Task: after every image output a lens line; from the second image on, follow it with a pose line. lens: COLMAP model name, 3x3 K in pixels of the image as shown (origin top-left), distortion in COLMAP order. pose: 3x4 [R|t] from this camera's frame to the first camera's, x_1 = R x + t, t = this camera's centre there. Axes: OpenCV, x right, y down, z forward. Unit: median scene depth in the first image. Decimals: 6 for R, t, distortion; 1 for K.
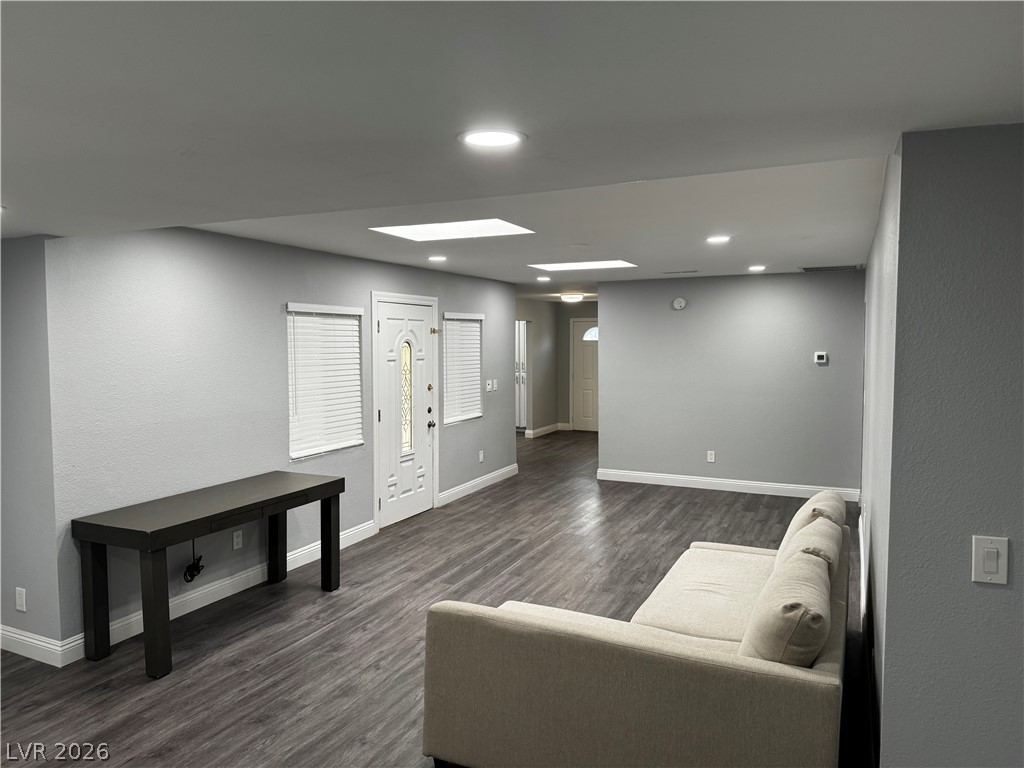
lens RADIAL K [[714.0, 0, 510.5], [0, 714.0, 387.8], [0, 0, 1]] dist [0.117102, -0.199762]
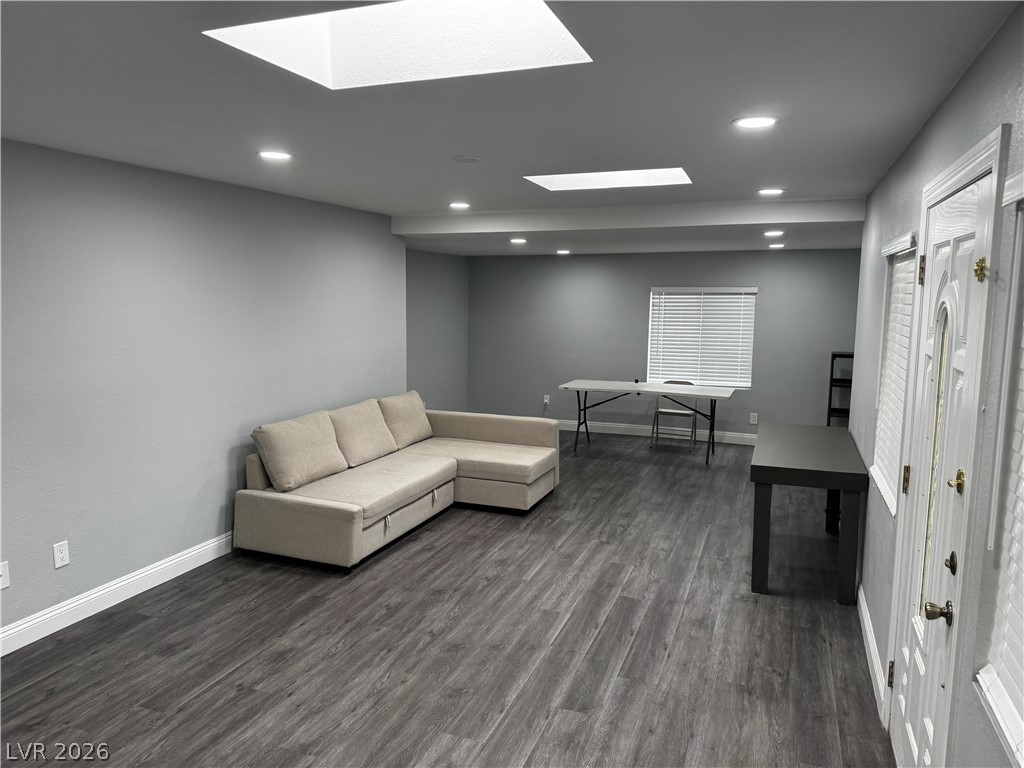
lens RADIAL K [[714.0, 0, 501.0], [0, 714.0, 389.7], [0, 0, 1]] dist [0.086803, -0.134795]
pose [[-0.998113, 0.004553, -0.061235, 0.100058], [-0.007959, 0.979242, 0.202538, -0.116448], [0.060886, 0.202643, -0.977358, 1.636886]]
